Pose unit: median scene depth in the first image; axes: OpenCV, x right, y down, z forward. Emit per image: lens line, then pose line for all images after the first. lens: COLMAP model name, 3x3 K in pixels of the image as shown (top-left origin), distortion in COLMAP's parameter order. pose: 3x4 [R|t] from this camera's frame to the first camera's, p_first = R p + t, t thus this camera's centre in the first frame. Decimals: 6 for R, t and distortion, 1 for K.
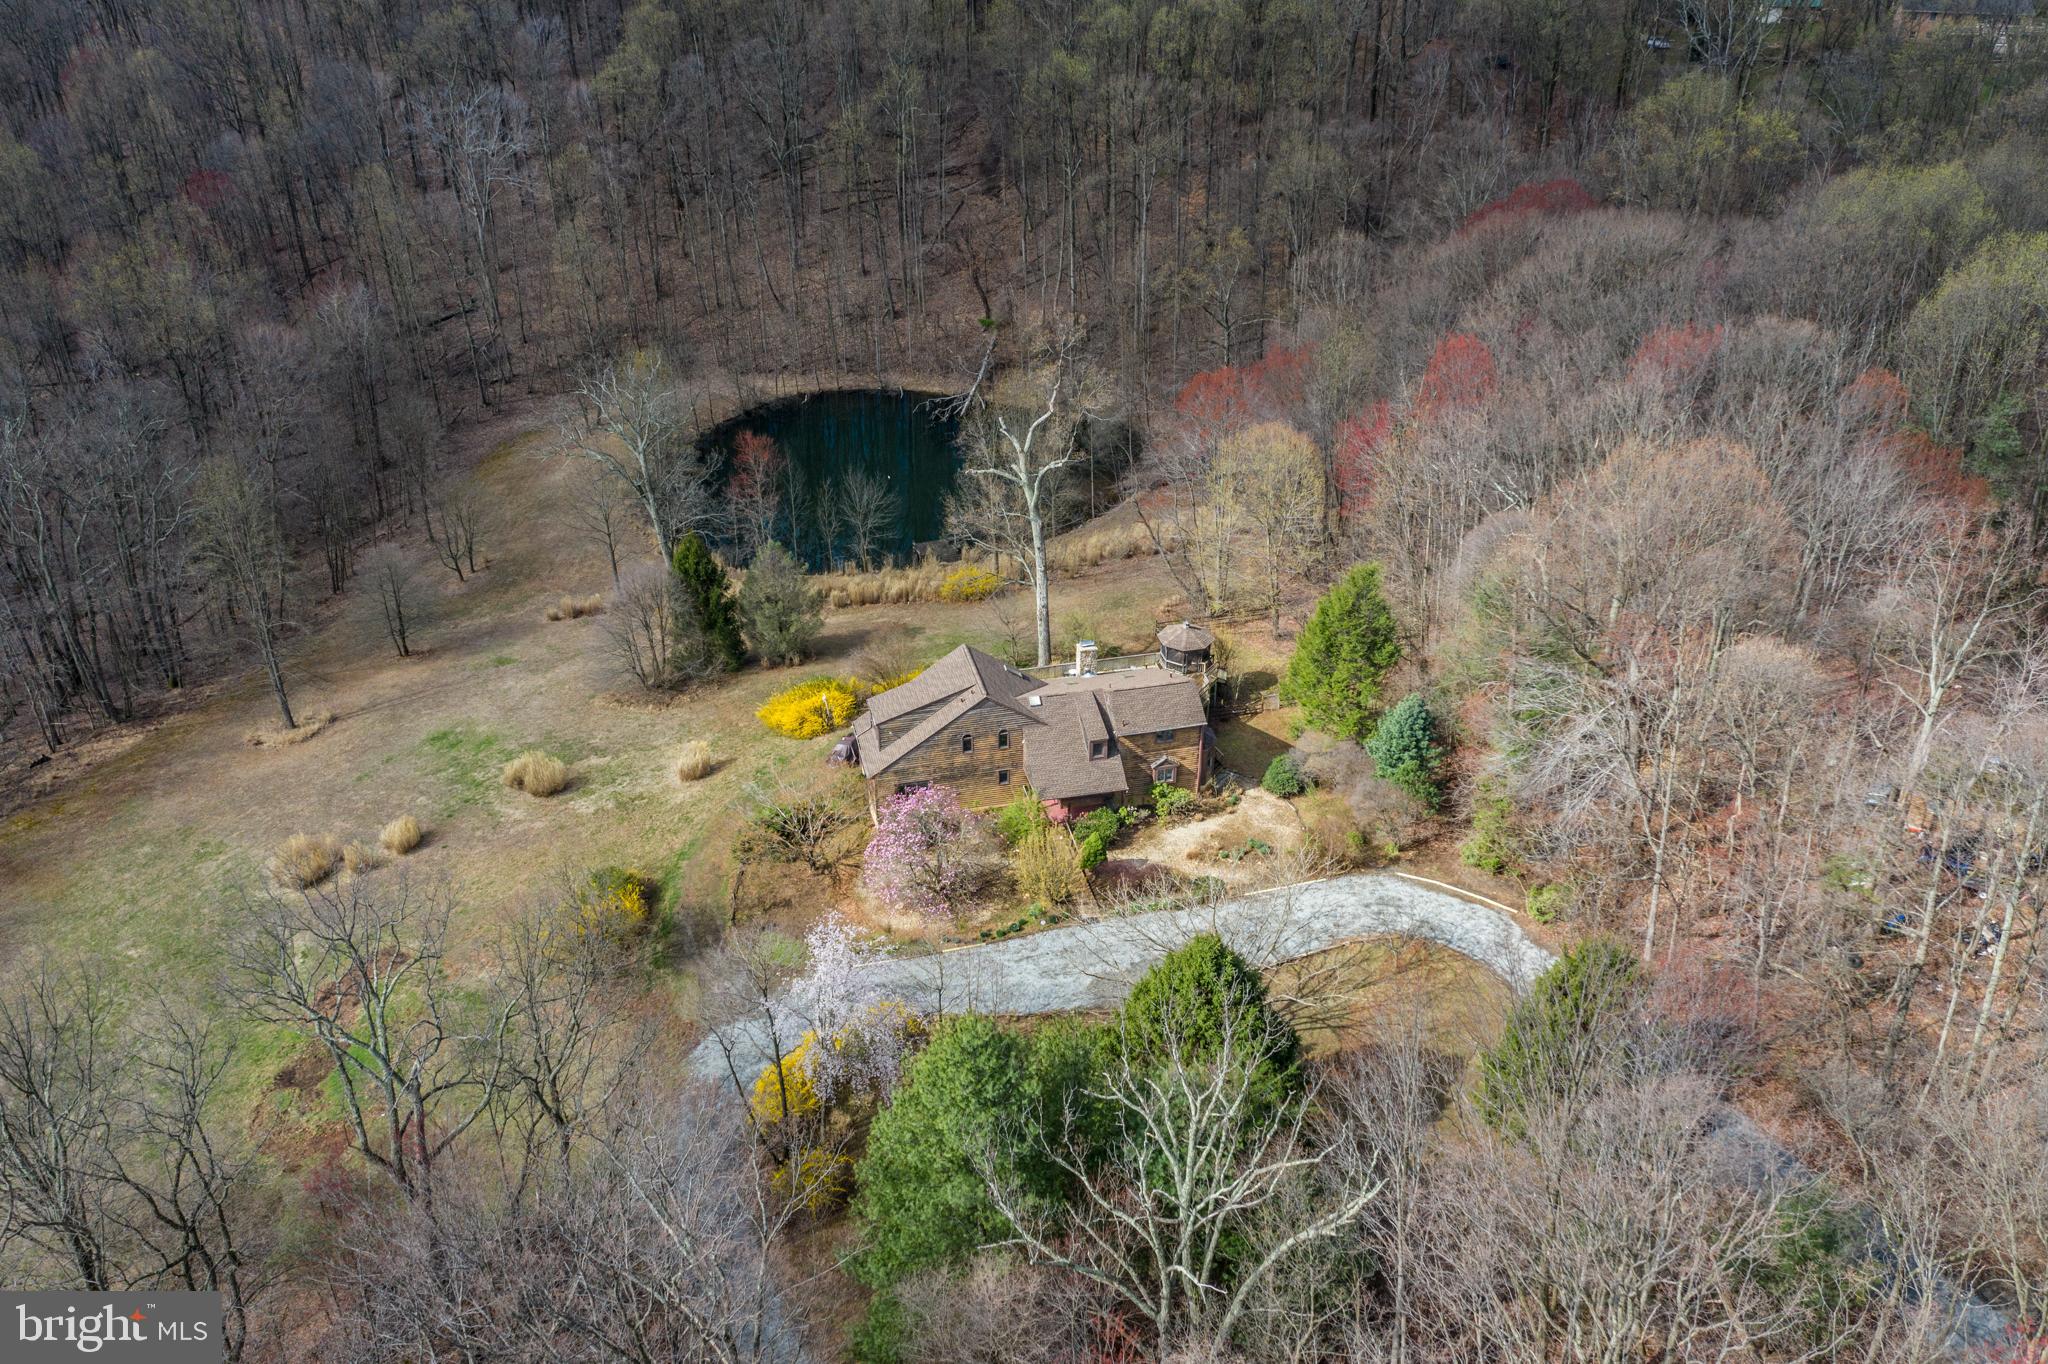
lens RADIAL K [[1719.4, 0, 1028.7], [0, 1719.4, 685.8], [0, 0, 1]] dist [-0.015678, 0.000613]
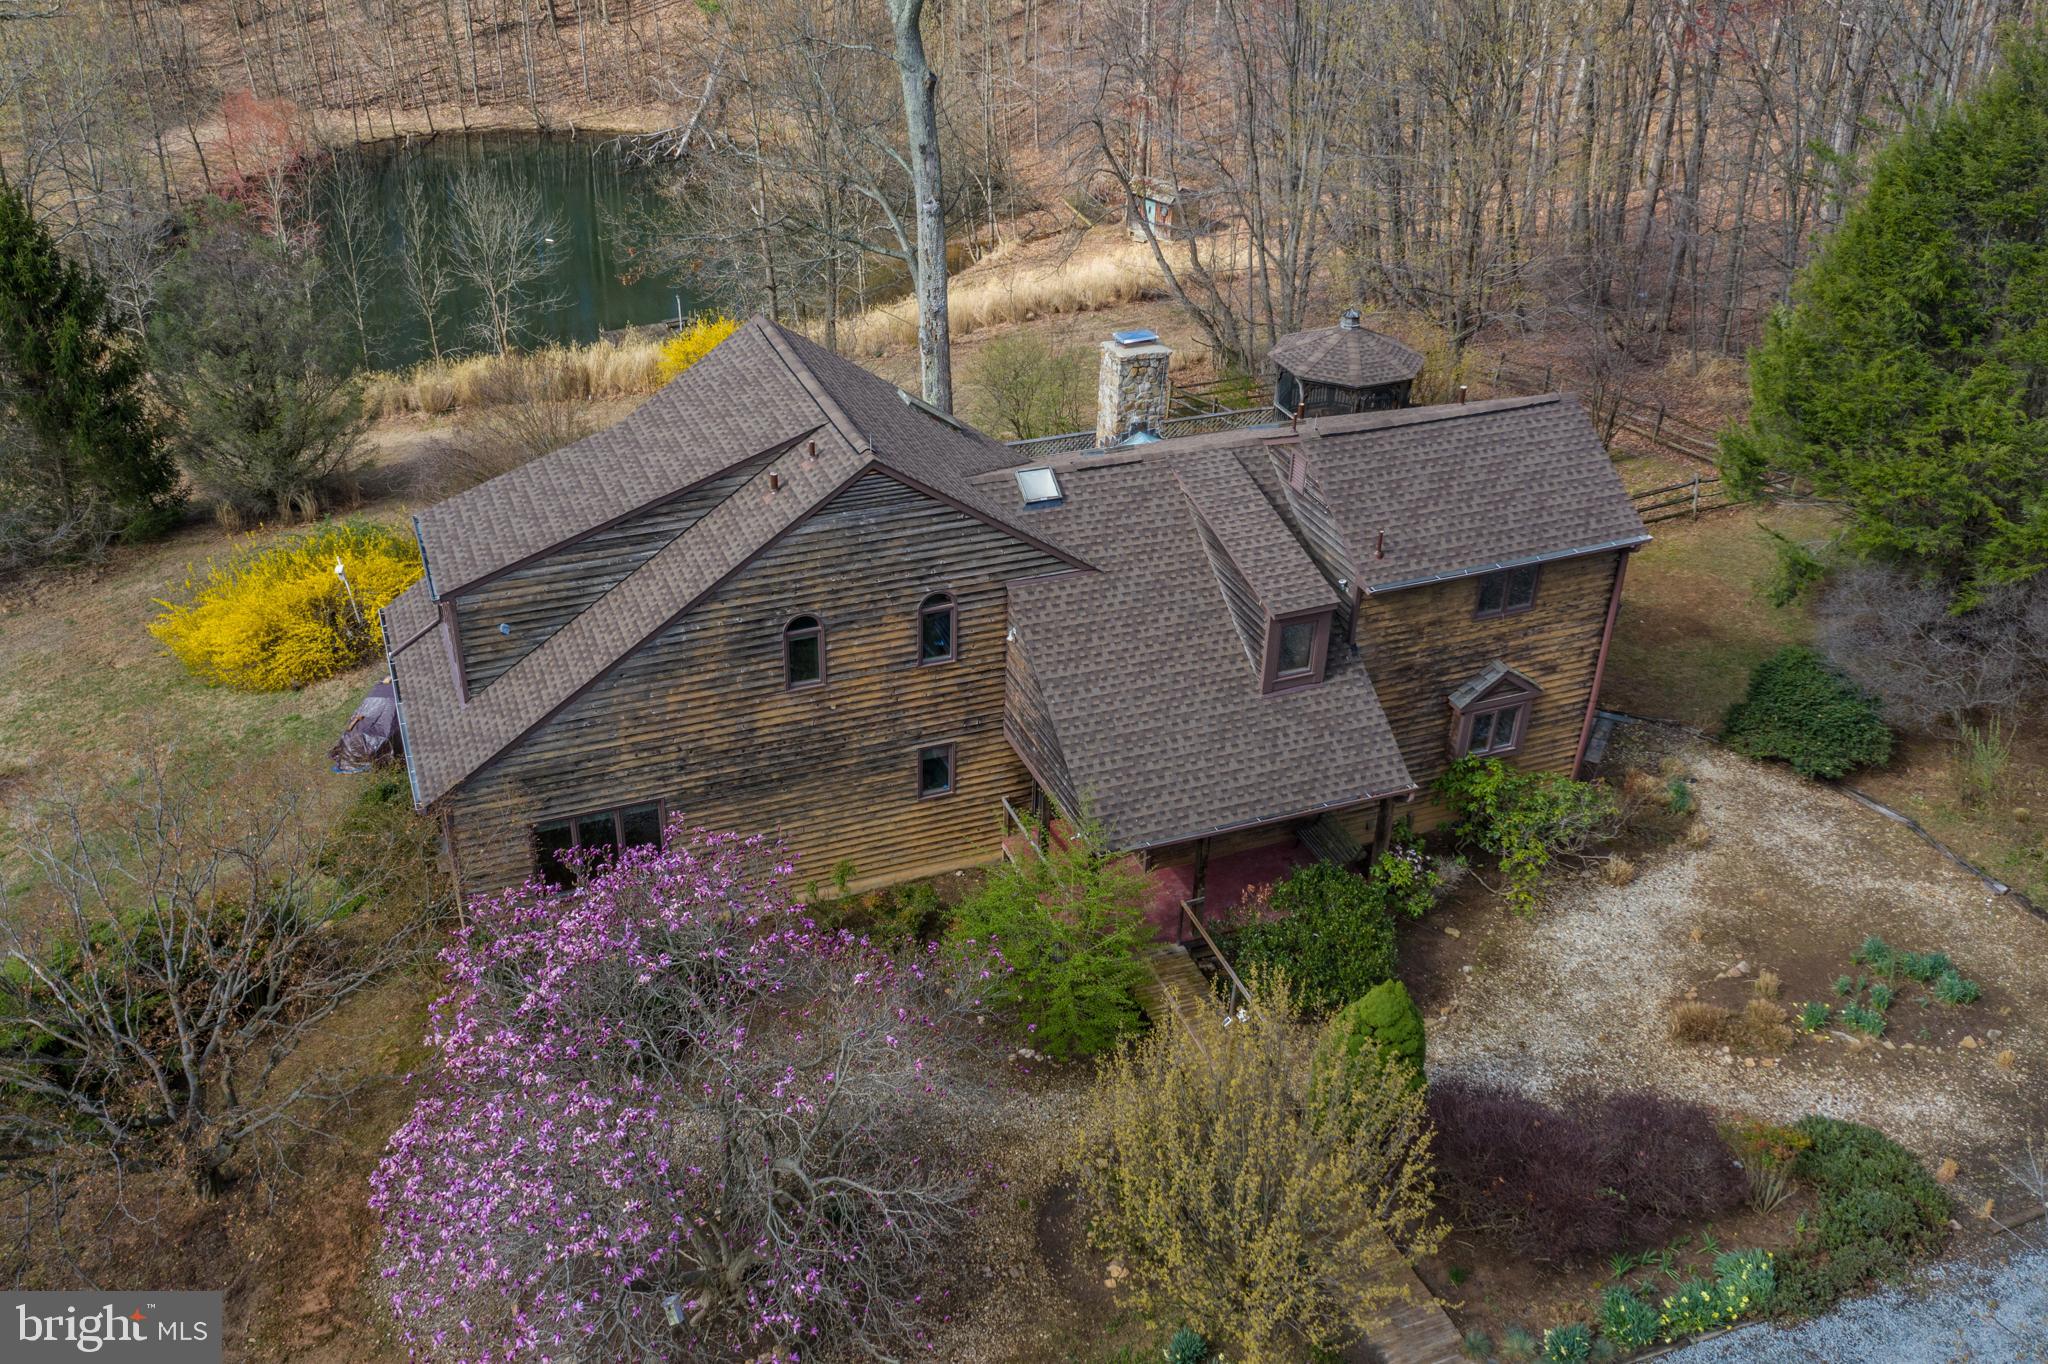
lens RADIAL K [[1719.4, 0, 1009.8], [0, 1719.4, 679.5], [0, 0, 1]] dist [-0.015678, 0.000613]
pose [[0.987416, -0.051619, 0.149485, -0.043773], [0.049828, 0.998634, 0.015705, 0.035053], [-0.150091, -0.008059, 0.988639, 0.732224]]
